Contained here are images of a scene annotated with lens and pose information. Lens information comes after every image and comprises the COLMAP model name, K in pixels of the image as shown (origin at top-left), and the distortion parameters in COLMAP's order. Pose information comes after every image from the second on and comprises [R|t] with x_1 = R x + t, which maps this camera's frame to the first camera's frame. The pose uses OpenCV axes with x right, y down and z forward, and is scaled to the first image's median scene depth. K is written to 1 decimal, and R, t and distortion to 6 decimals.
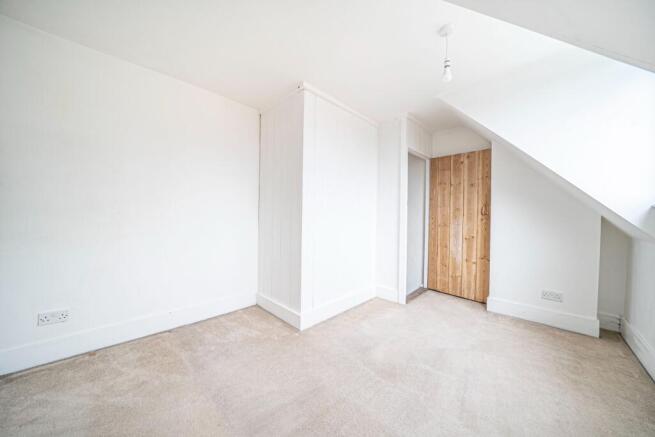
lens RADIAL K [[225.6, 0, 327.5], [0, 225.6, 218.5], [0, 0, 1]] dist [-0.000669, -0.000073]
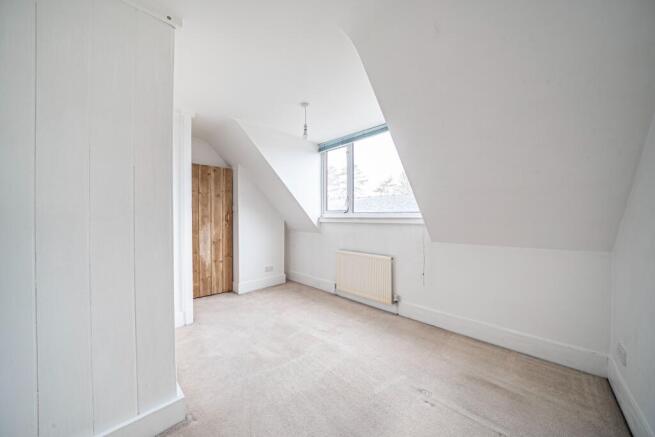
lens RADIAL K [[225.6, 0, 327.5], [0, 225.6, 218.5], [0, 0, 1]] dist [-0.000669, -0.000073]
pose [[-0.011724, -0.026415, 0.999582, -0.535022], [-0.000414, 0.999651, 0.026412, -0.060969], [-0.999931, -0.000104, -0.011731, 0.443775]]
